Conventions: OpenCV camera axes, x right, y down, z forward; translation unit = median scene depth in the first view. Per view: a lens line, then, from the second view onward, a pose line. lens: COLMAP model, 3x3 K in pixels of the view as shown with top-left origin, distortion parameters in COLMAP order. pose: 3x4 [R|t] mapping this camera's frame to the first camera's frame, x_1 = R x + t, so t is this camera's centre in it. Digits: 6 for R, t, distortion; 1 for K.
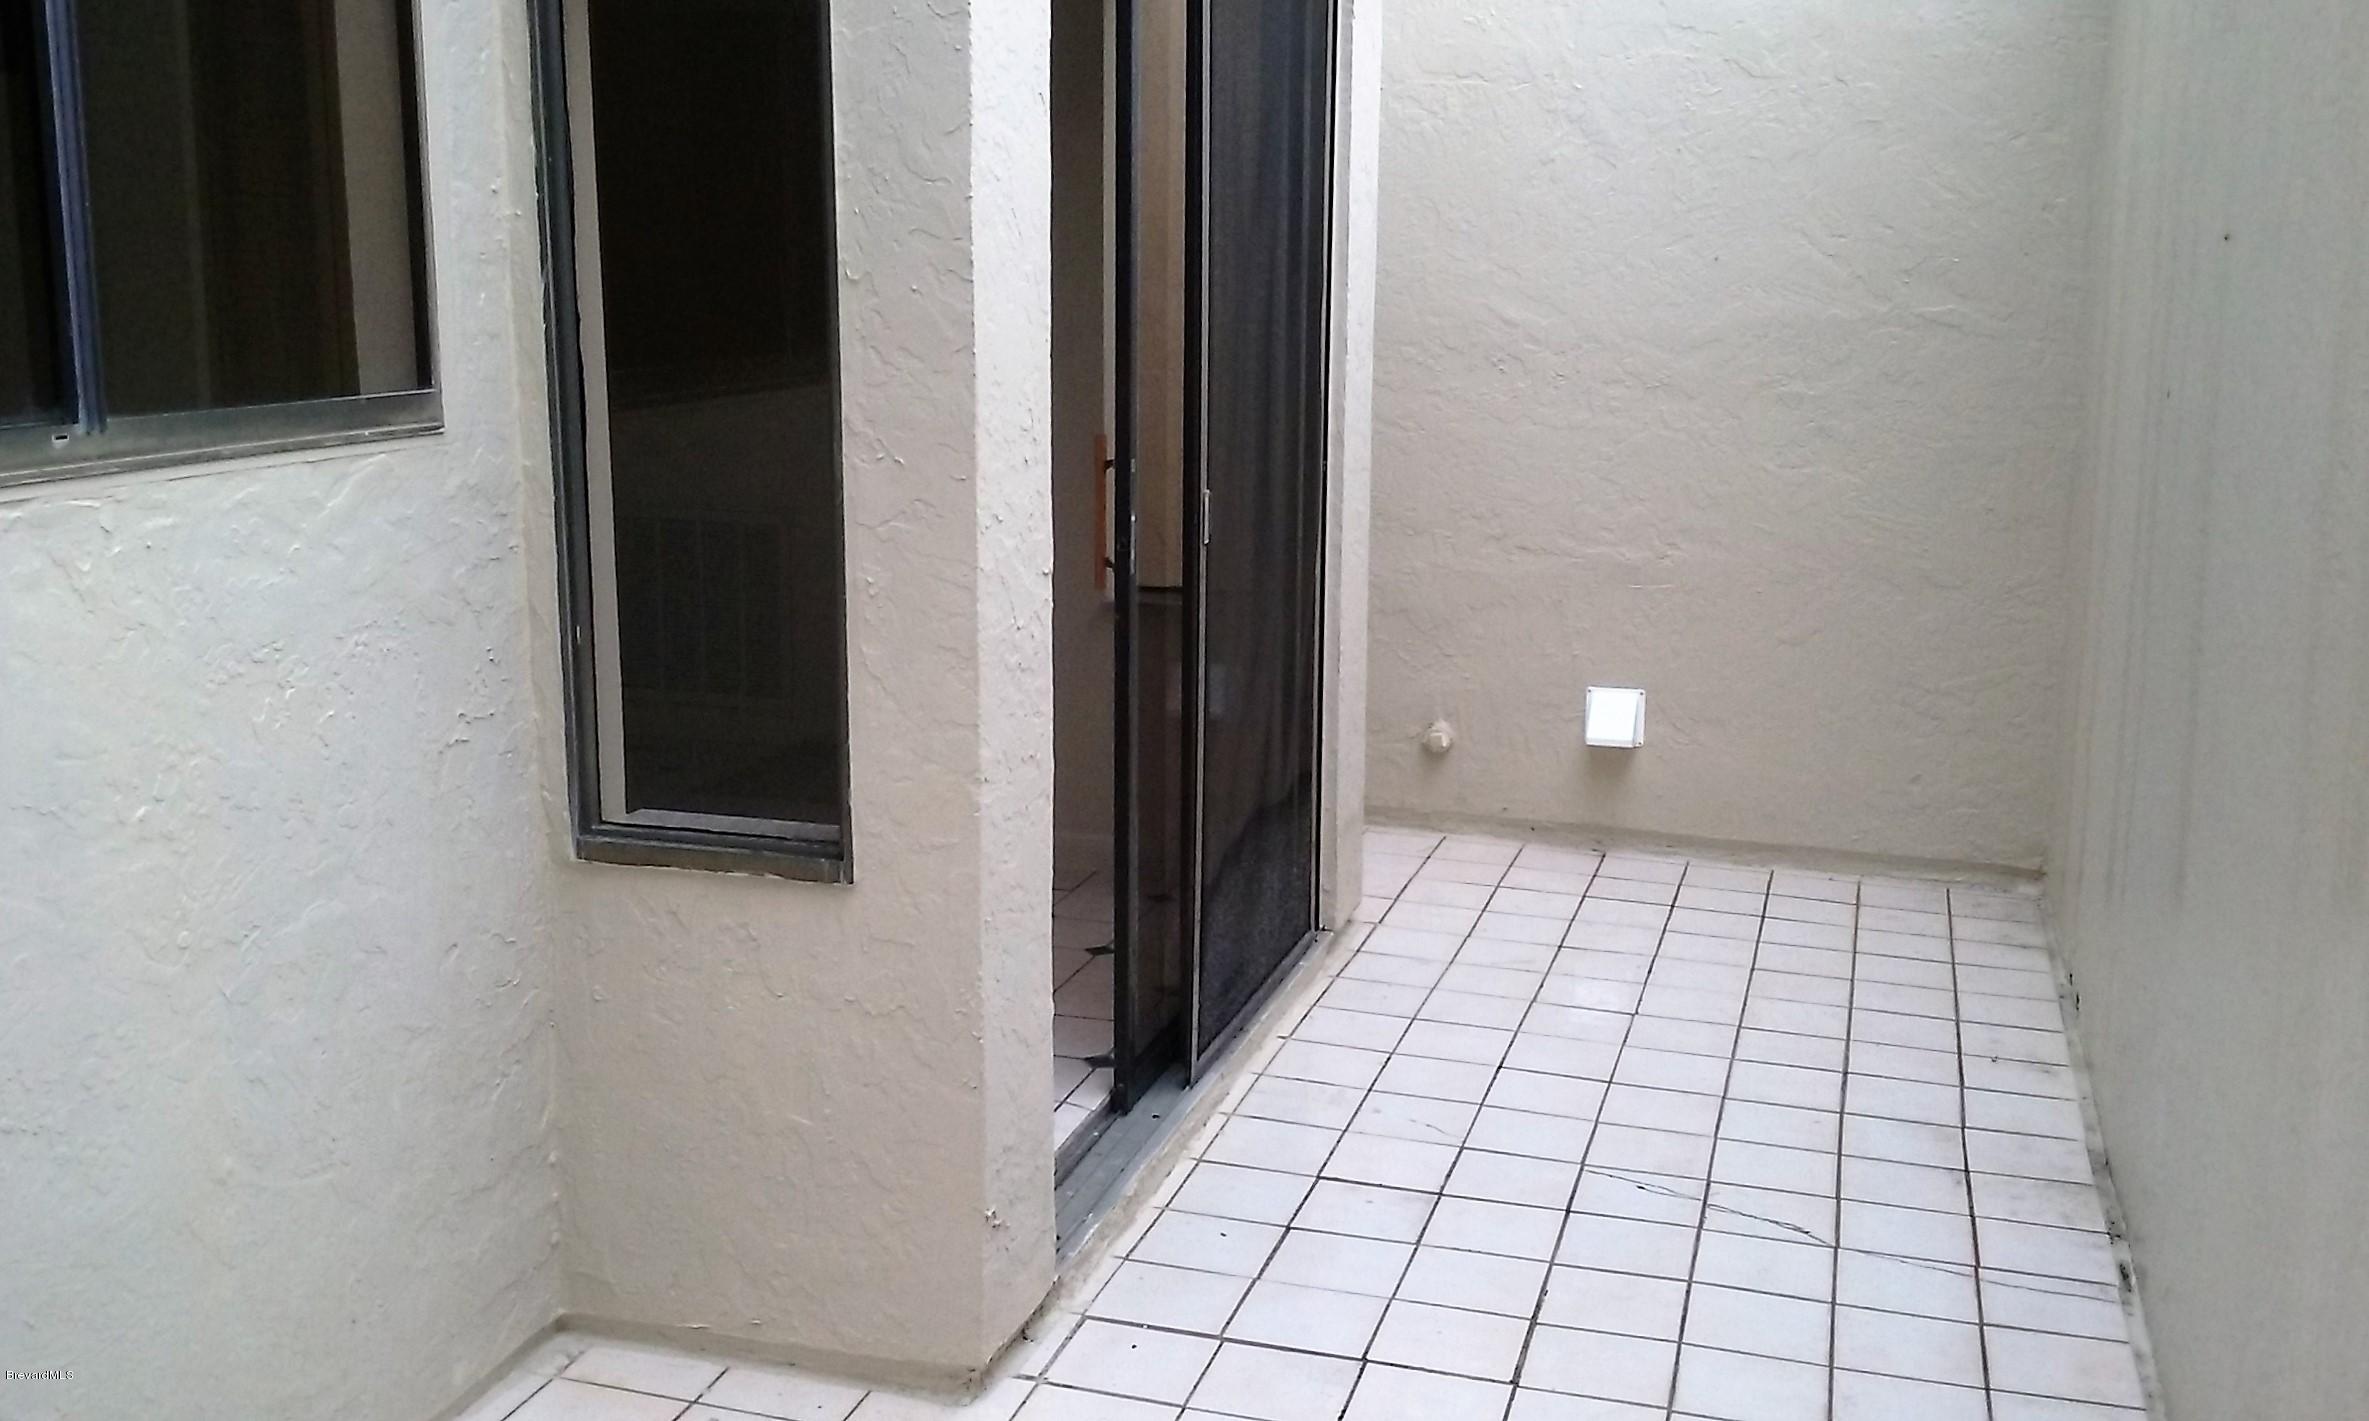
lens RADIAL K [[2136.9, 0, 1184.5], [0, 2136.9, 710.5], [0, 0, 1]] dist [-0.002993, -0.146458]
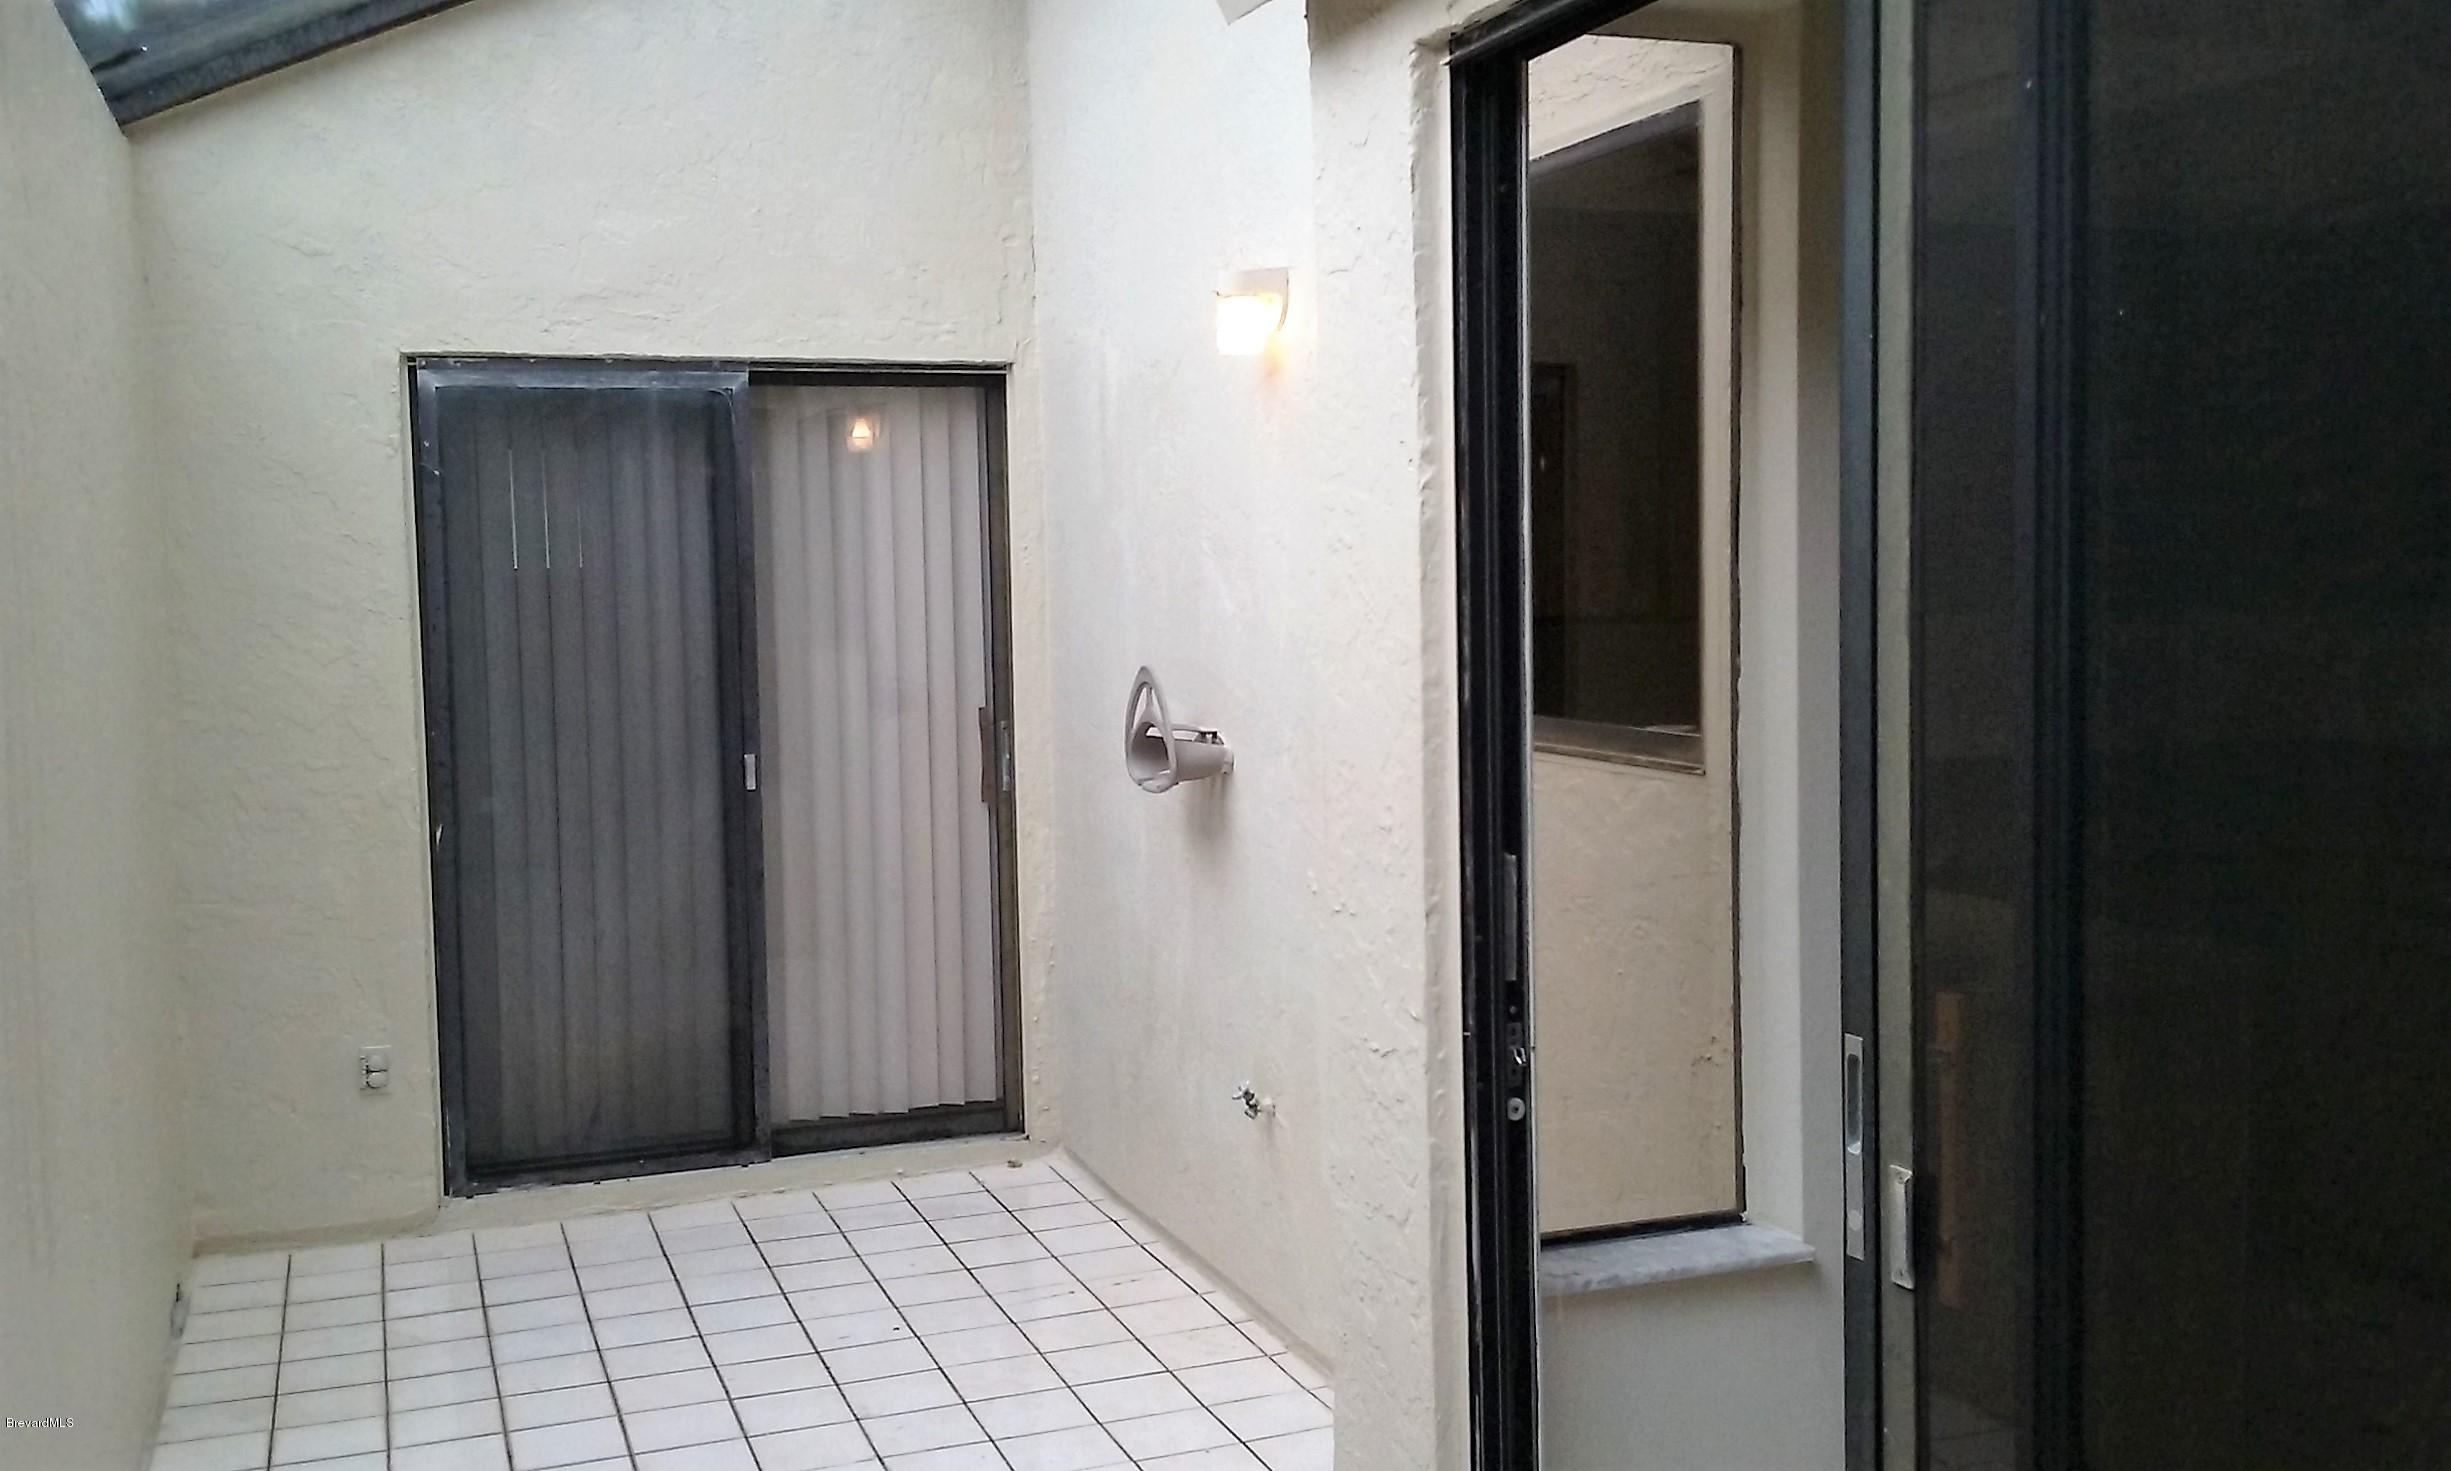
lens RADIAL K [[2210.9, 0, 1225.5], [0, 2210.9, 735.5], [0, 0, 1]] dist [-0.002993, -0.146458]
pose [[-0.780746, 0.051089, -0.622757, 0.586081], [-0.120885, 0.965473, 0.230758, -0.406937], [0.613044, 0.255446, -0.747613, 1.801049]]
